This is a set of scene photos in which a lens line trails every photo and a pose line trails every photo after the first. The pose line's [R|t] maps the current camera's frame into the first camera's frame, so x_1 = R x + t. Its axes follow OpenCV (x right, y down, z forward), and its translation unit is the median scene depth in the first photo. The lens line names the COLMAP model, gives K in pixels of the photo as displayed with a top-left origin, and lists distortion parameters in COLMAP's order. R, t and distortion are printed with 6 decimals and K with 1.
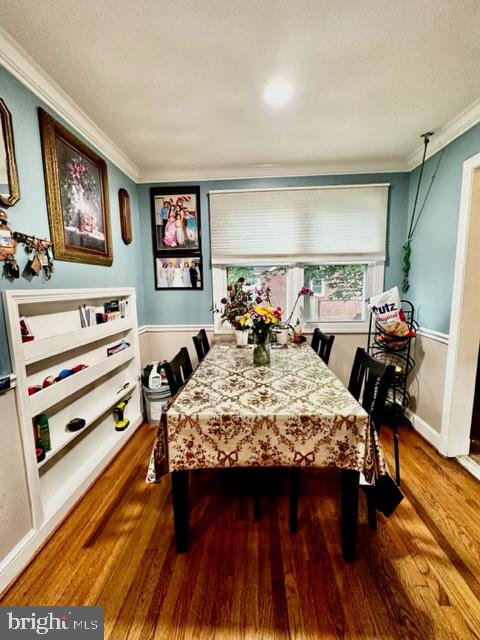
lens RADIAL K [[255.1, 0, 241.5], [0, 255.1, 319.0], [0, 0, 1]] dist [-0.002233, 0.000744]
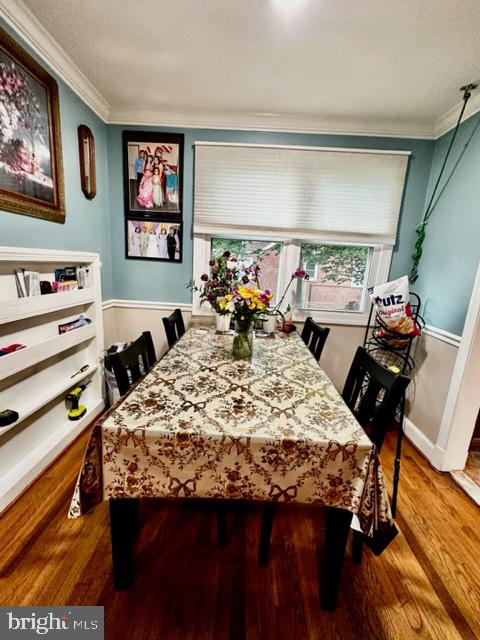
lens RADIAL K [[255.1, 0, 240.3], [0, 255.1, 317.0], [0, 0, 1]] dist [-0.002233, 0.000744]
pose [[0.996858, 0.068913, 0.039060, 0.034088], [-0.071631, 0.994751, 0.073072, -0.014388], [-0.033820, -0.075640, 0.996561, 0.185020]]
